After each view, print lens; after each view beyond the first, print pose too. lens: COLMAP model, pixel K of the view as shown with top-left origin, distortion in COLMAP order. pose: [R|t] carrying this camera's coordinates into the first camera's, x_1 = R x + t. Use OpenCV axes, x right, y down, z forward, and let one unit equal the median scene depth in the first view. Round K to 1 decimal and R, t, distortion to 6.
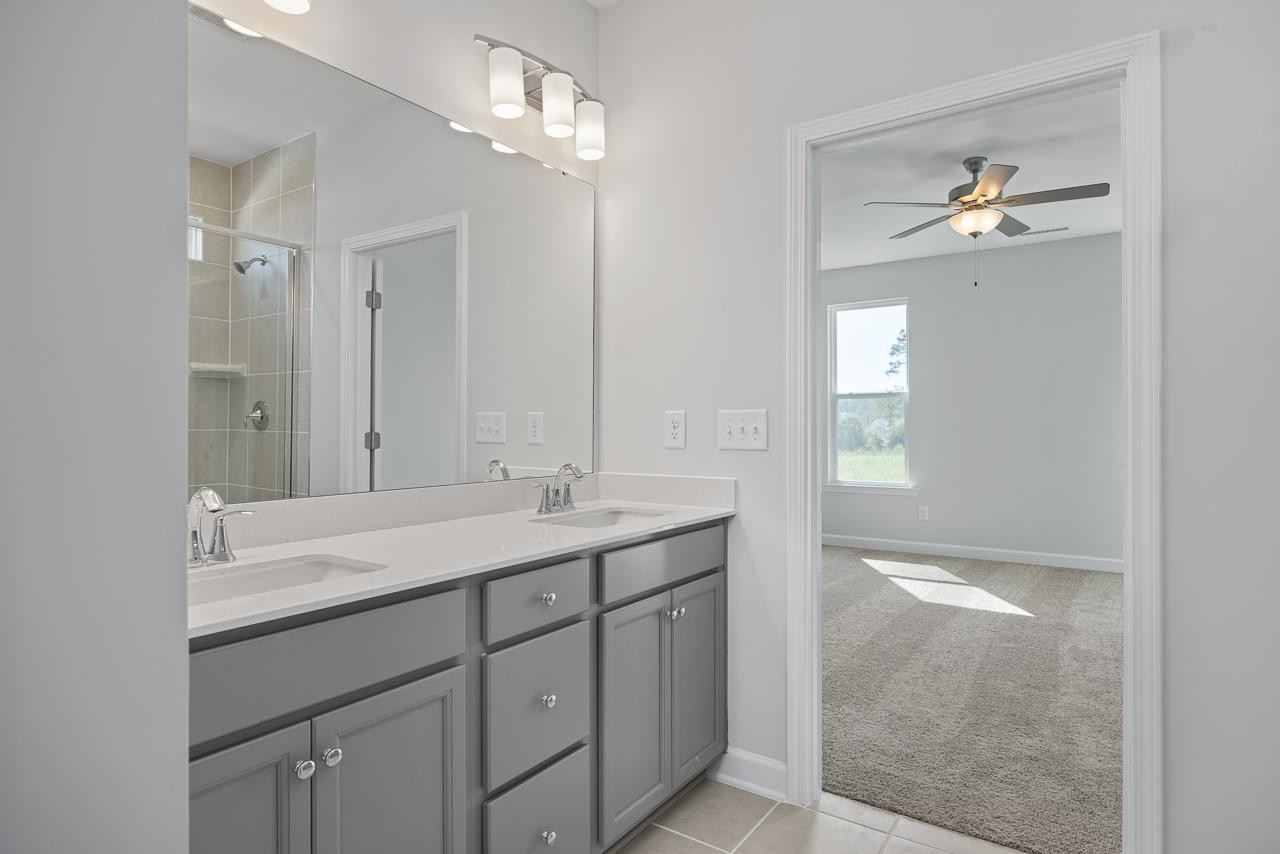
lens RADIAL K [[742.5, 0, 640.0], [0, 742.5, 427.0], [0, 0, 1]] dist [-0.004270, -0.001409]
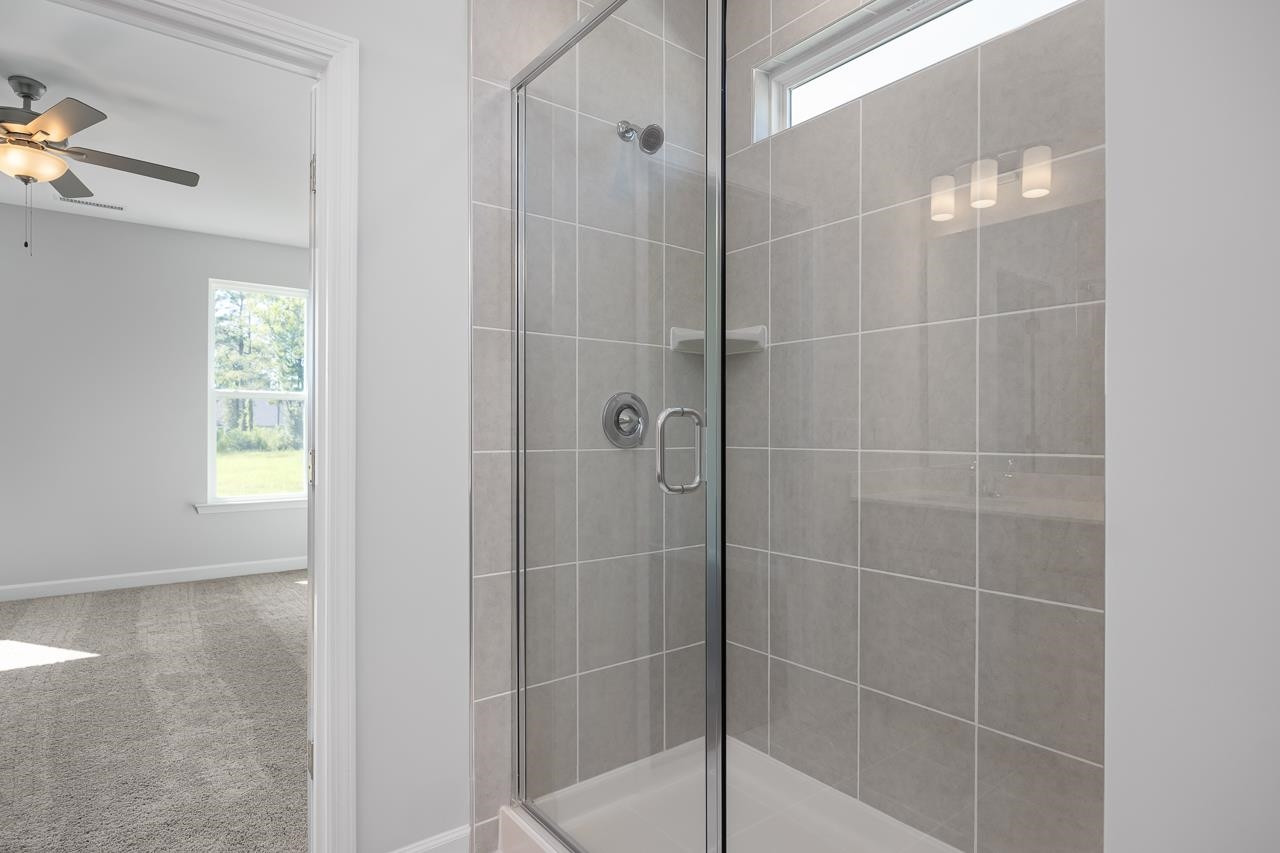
lens RADIAL K [[701.7, 0, 646.5], [0, 701.7, 433.8], [0, 0, 1]] dist [0.003239, 0.001071]
pose [[0.293606, -0.000247, 0.955926, -0.058172], [-0.002184, 0.999997, 0.000929, 0.000790], [-0.955924, -0.002361, 0.293605, 0.184520]]
